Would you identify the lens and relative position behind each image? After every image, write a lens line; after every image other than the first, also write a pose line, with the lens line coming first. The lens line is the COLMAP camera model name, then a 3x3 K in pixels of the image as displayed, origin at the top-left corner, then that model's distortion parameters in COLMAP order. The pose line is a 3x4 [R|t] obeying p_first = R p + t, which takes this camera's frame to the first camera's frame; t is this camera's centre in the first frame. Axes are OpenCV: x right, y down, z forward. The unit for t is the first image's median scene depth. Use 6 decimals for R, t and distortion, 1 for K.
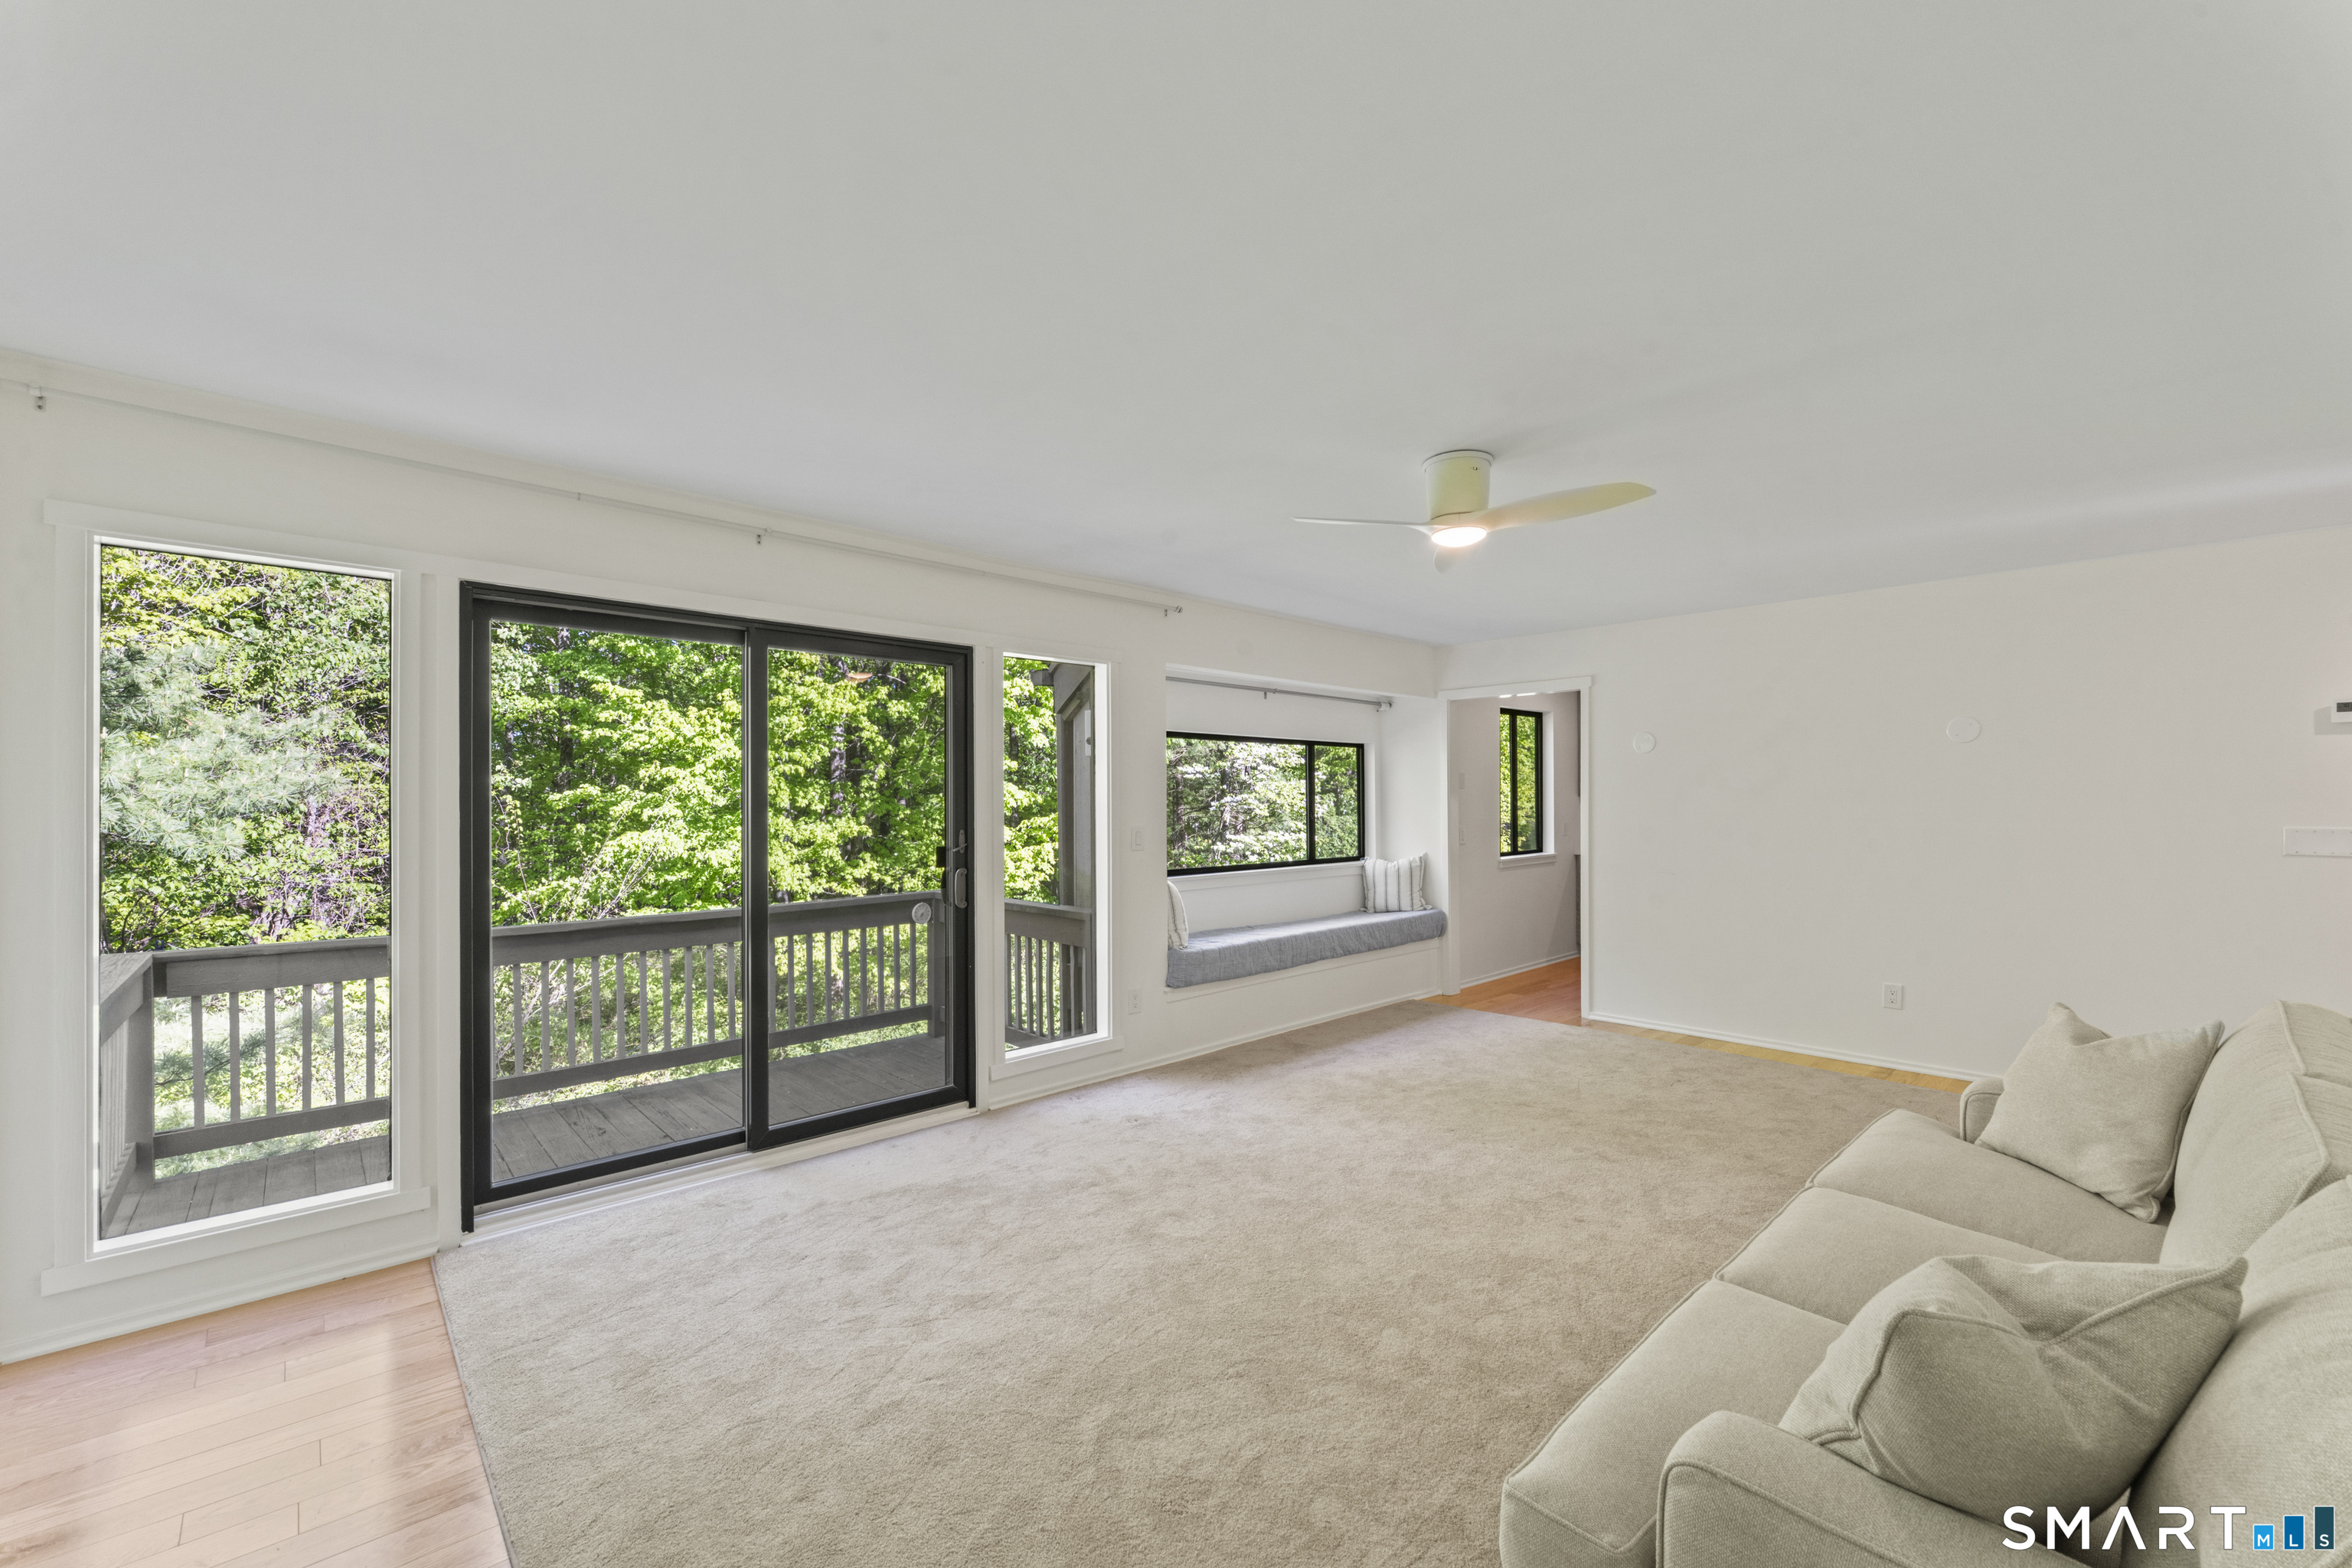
lens RADIAL K [[949.9, 0, 1205.3], [0, 949.9, 798.0], [0, 0, 1]] dist [-0.001605, -0.000190]
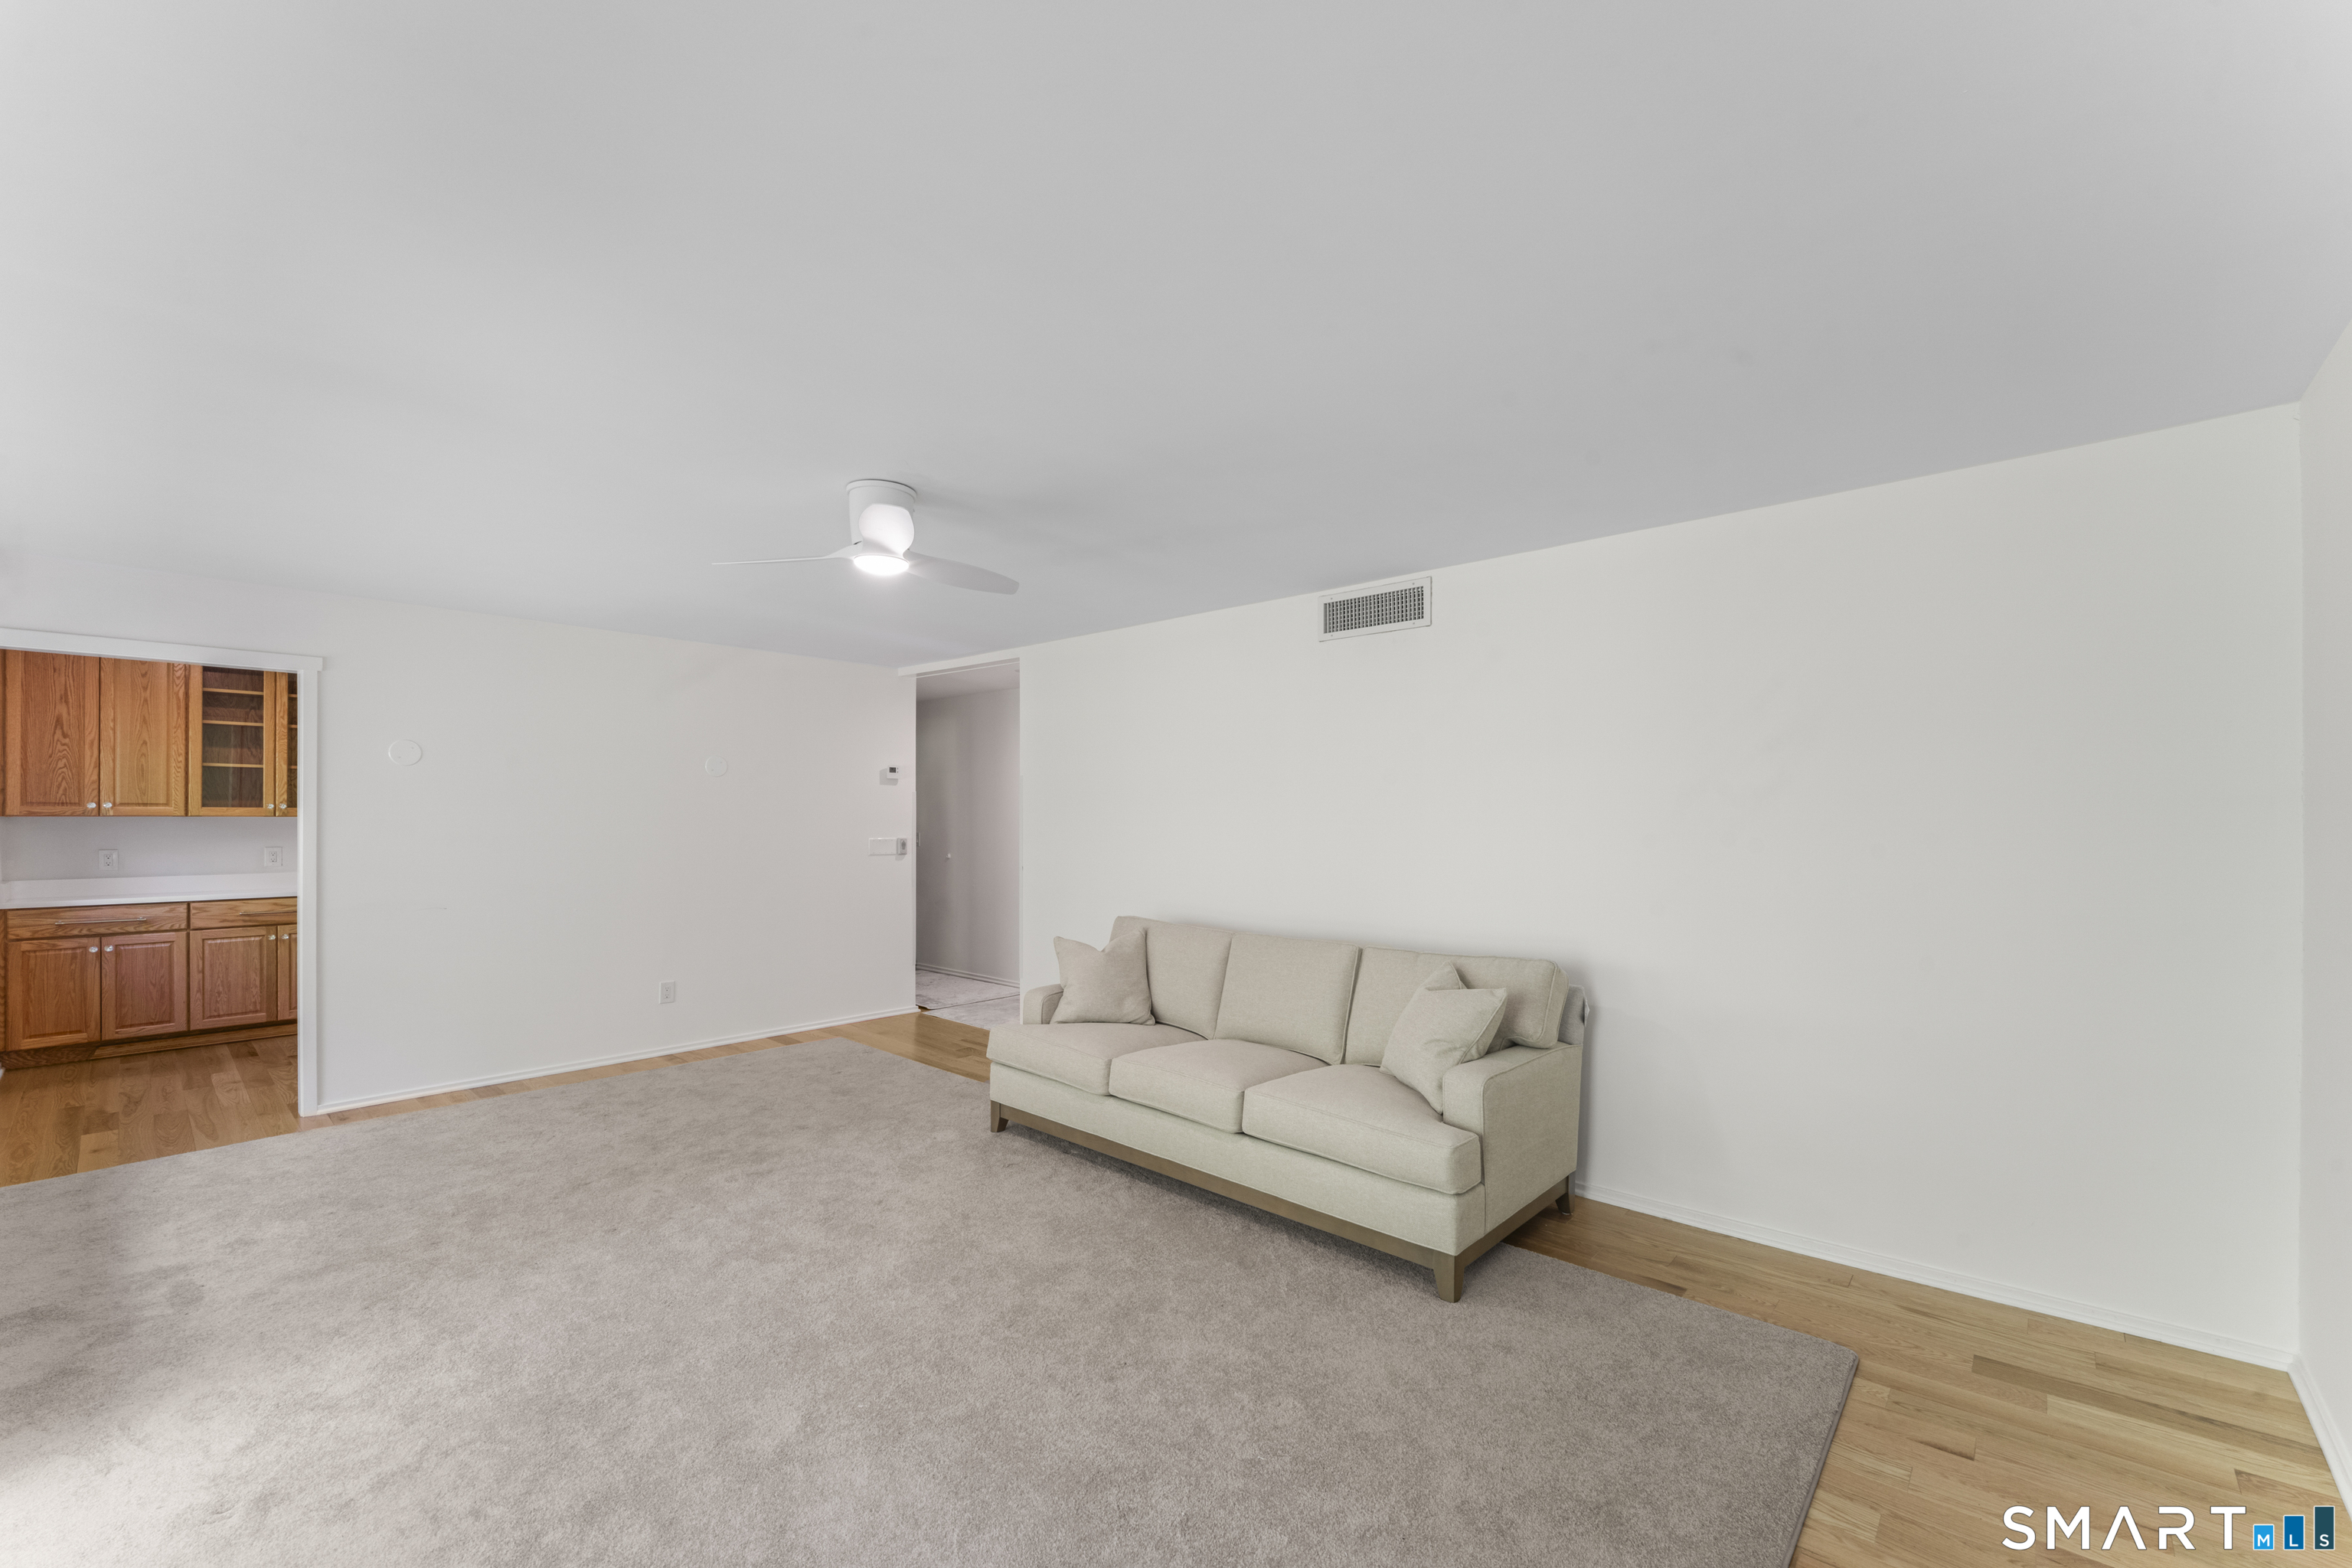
lens RADIAL K [[949.9, 0, 1169.9], [0, 949.9, 802.5], [0, 0, 1]] dist [-0.001605, -0.000190]
pose [[-0.070994, 0.021128, 0.997253, -0.387330], [-0.004467, 0.999759, -0.021499, 0.000709], [-0.997467, -0.005982, -0.070883, 0.386996]]
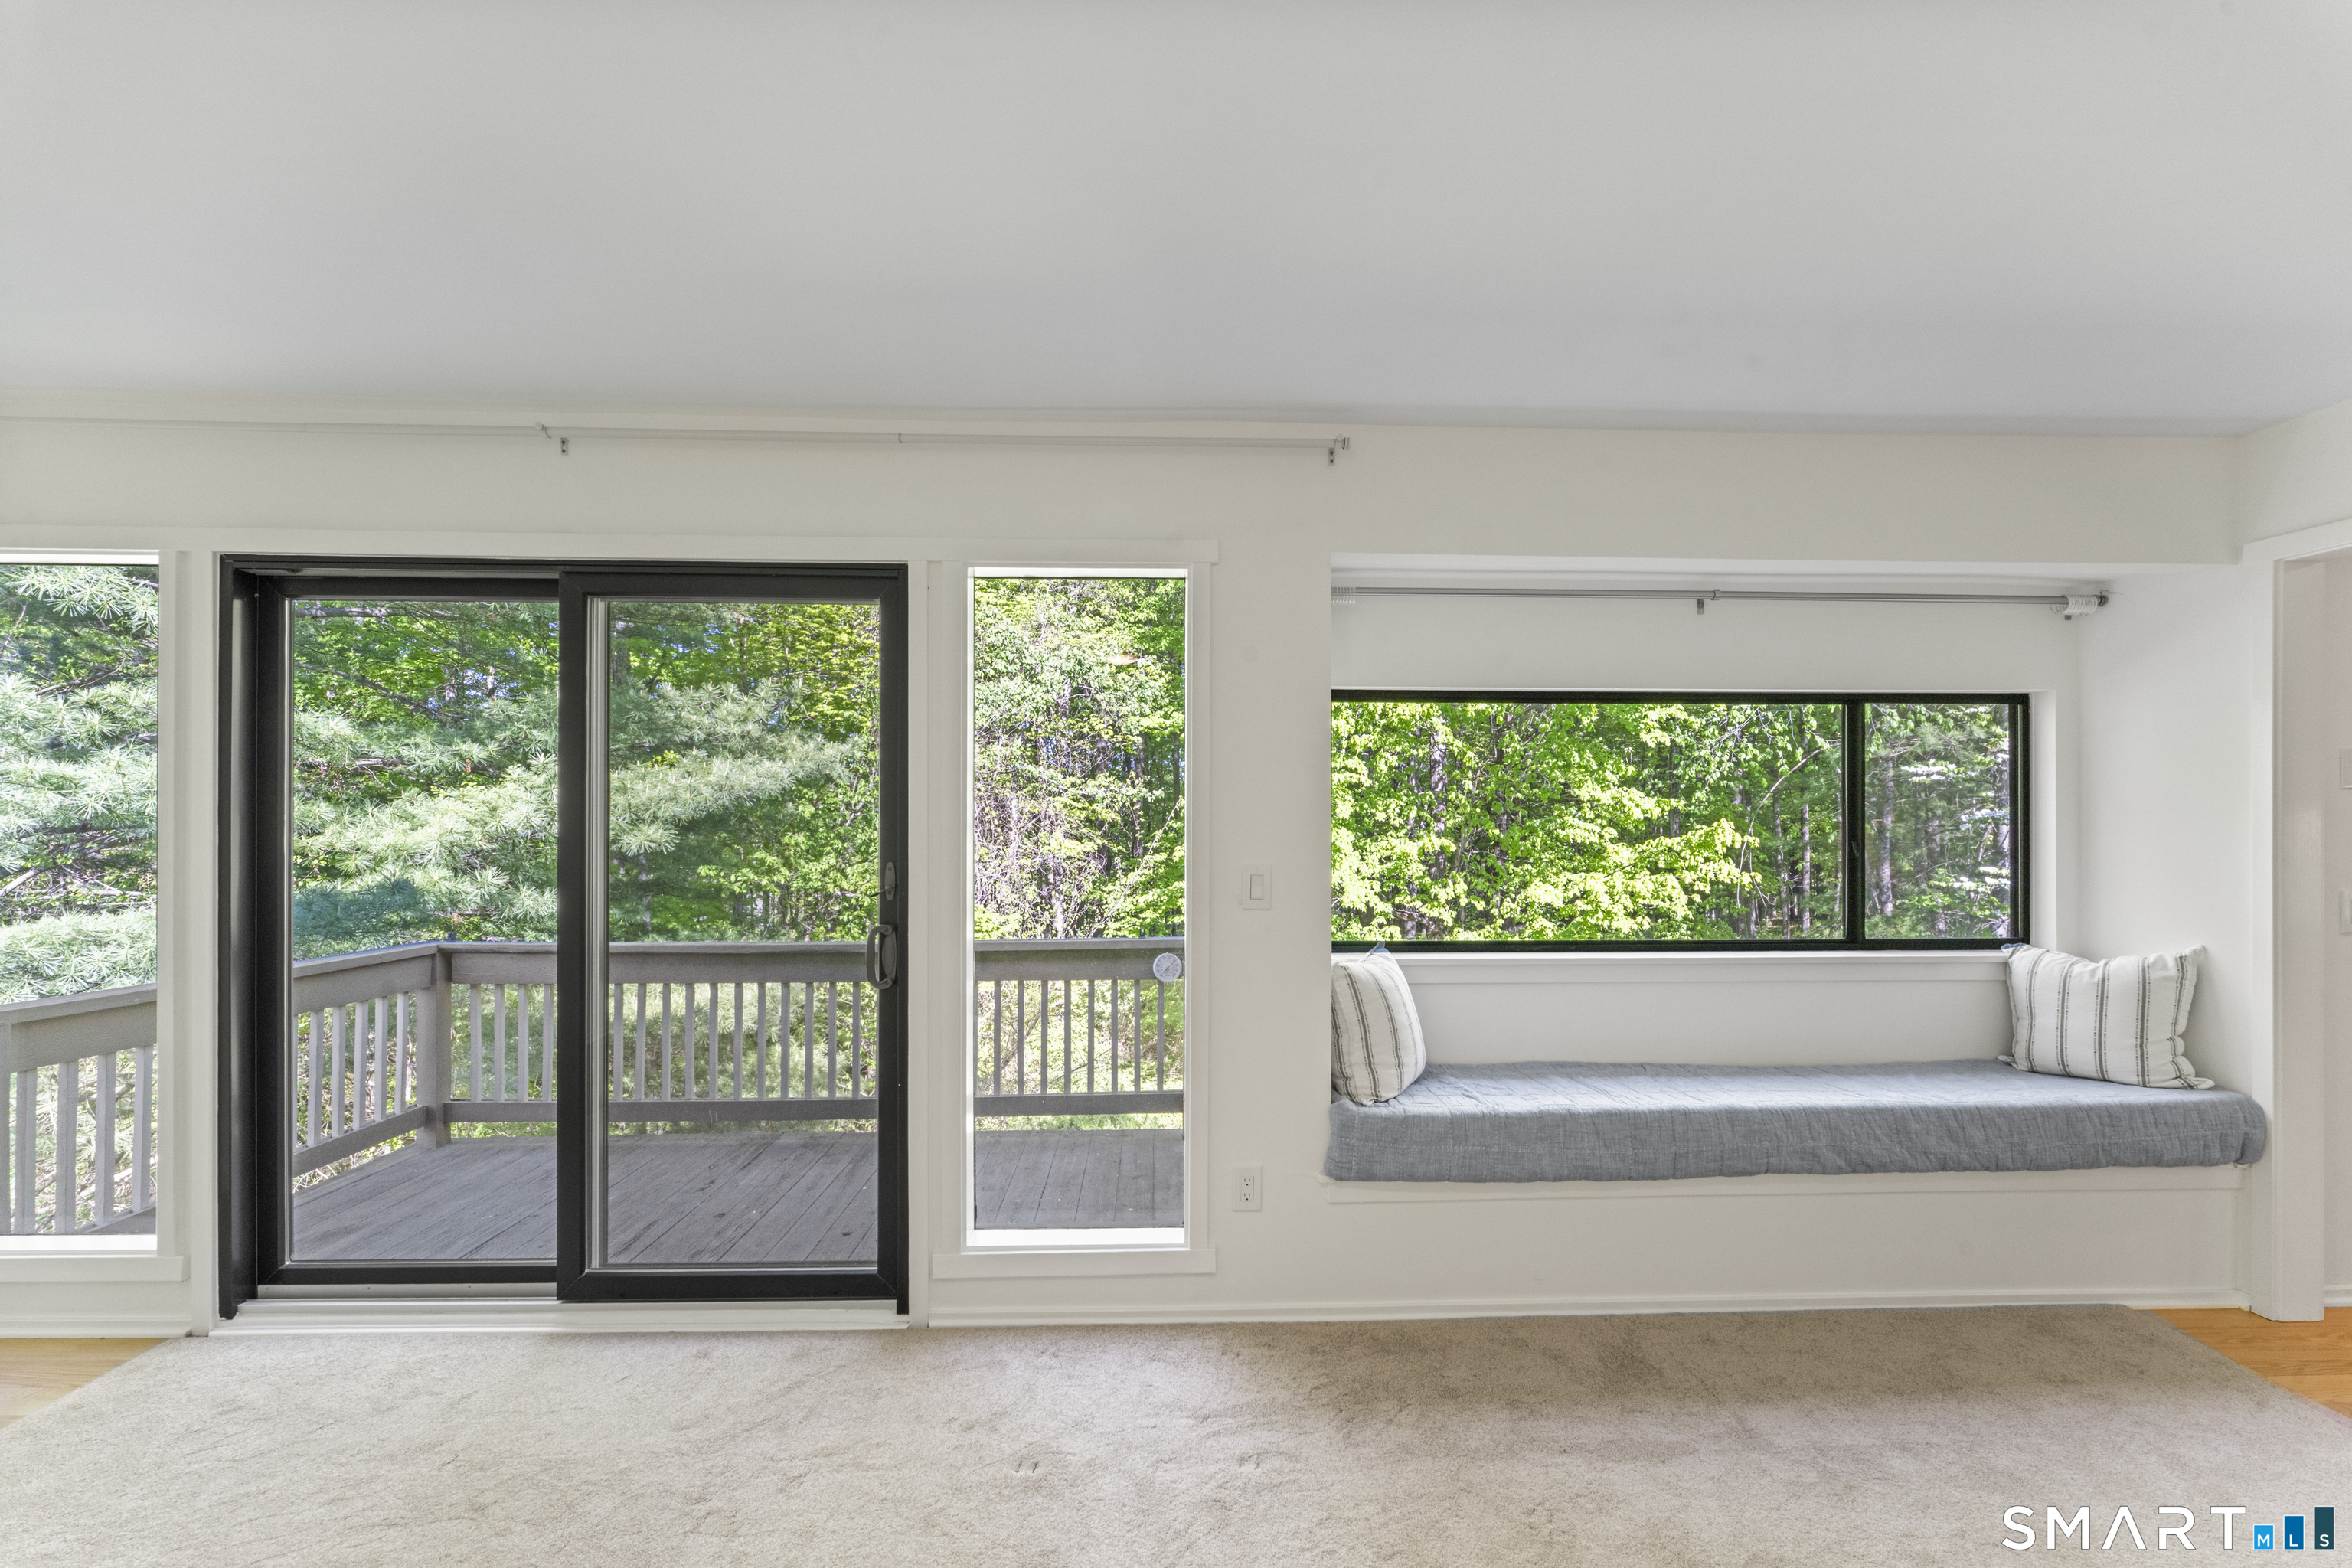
lens RADIAL K [[949.9, 0, 1194.9], [0, 949.9, 823.2], [0, 0, 1]] dist [-0.001605, -0.000190]
pose [[0.739769, 0.010878, -0.672774, 0.211503], [-0.002774, 0.999910, 0.013116, -0.000556], [0.672856, -0.007836, 0.739732, 0.464671]]
